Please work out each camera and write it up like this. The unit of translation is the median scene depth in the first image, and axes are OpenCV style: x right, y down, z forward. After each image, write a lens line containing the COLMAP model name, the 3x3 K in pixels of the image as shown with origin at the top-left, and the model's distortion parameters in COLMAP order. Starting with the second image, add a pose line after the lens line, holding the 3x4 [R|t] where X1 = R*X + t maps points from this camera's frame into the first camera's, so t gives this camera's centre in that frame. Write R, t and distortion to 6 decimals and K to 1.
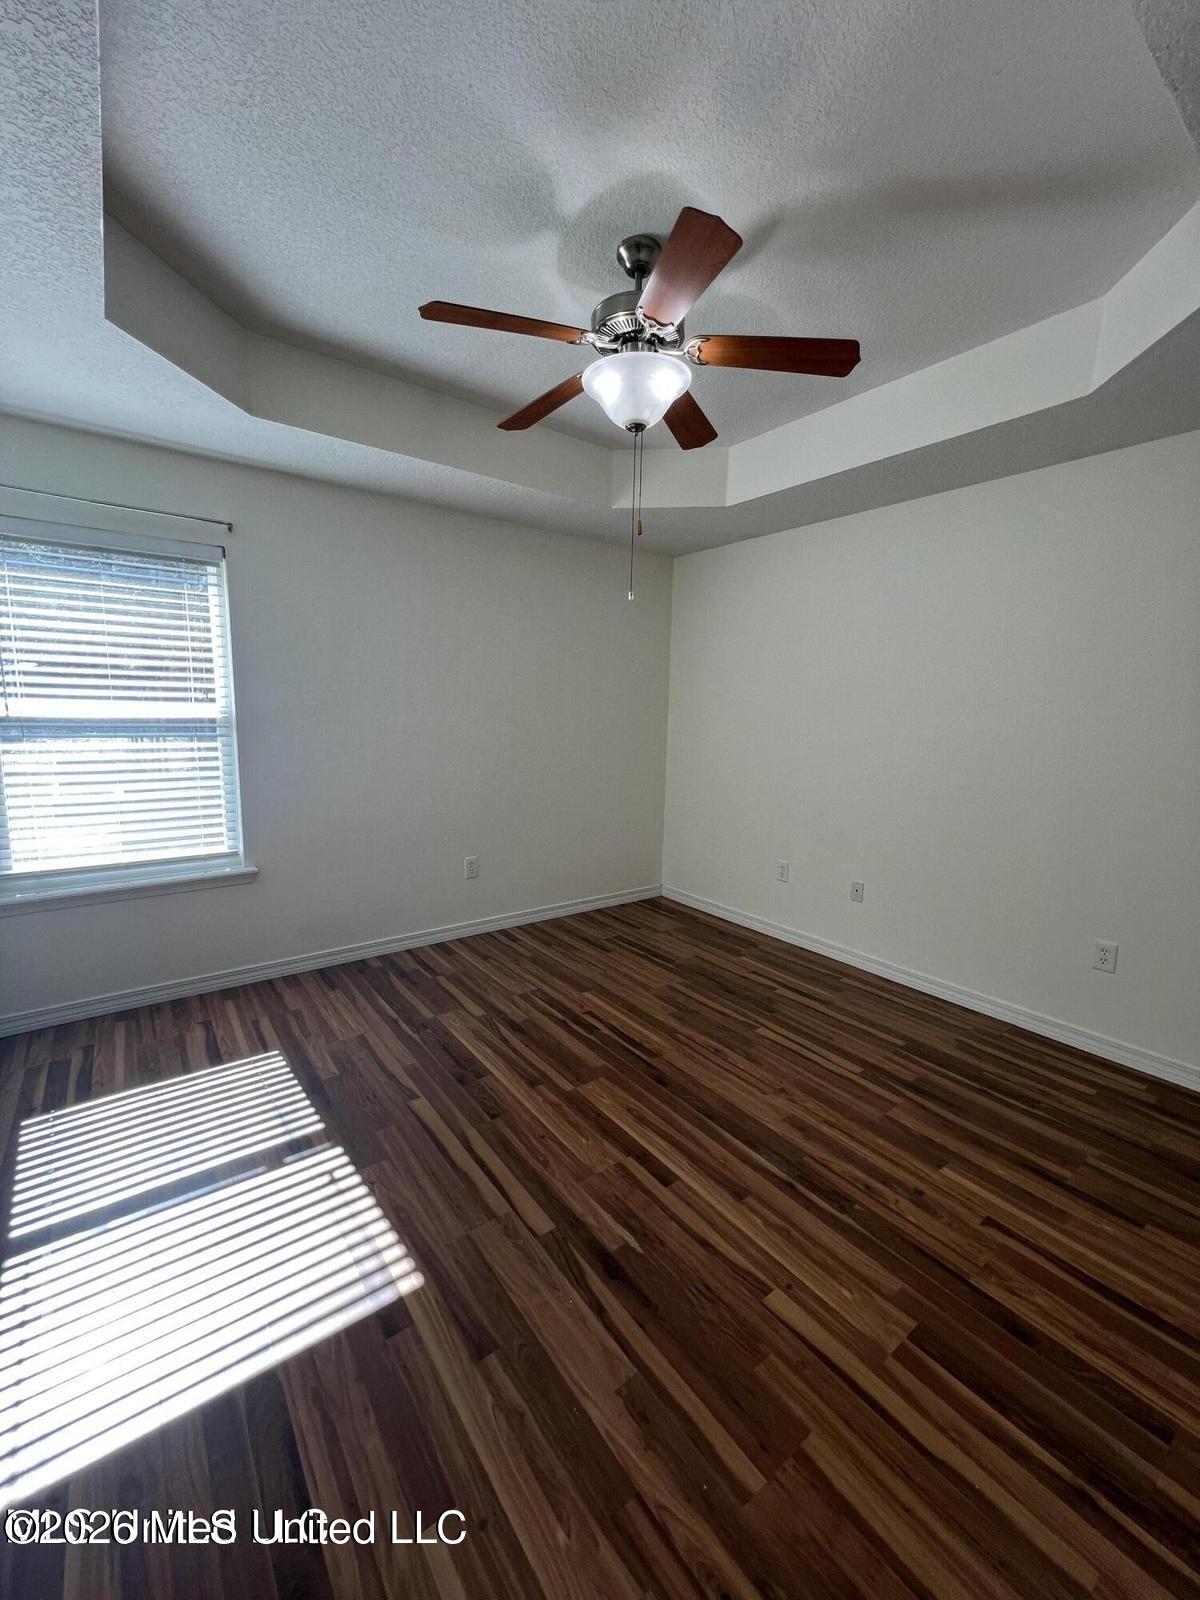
lens RADIAL K [[644.1, 0, 601.9], [0, 644.1, 798.4], [0, 0, 1]] dist [0.000885, -0.000124]
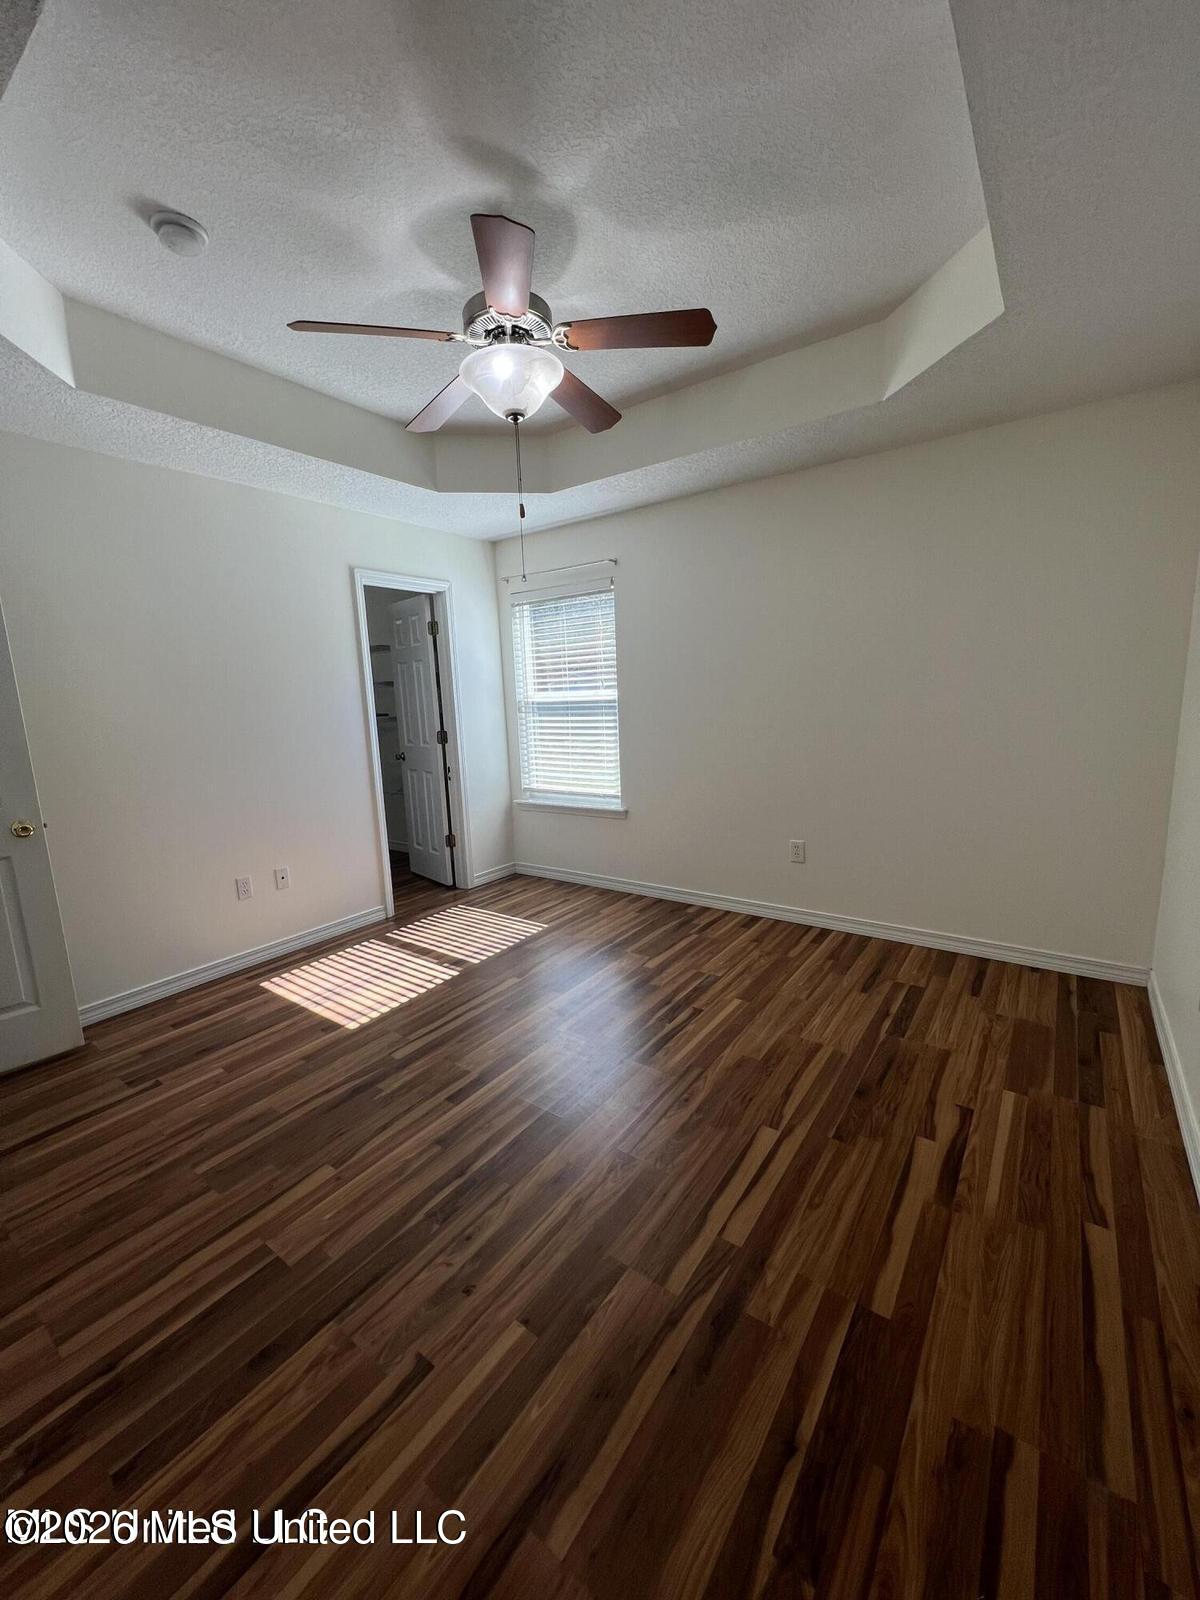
lens RADIAL K [[644.1, 0, 598.7], [0, 644.1, 800.8], [0, 0, 1]] dist [0.000885, -0.000124]
pose [[0.288246, 0.128671, -0.948872, 0.903772], [-0.089389, 0.990219, 0.107123, -0.062403], [0.953375, 0.053941, 0.296929, 0.659186]]
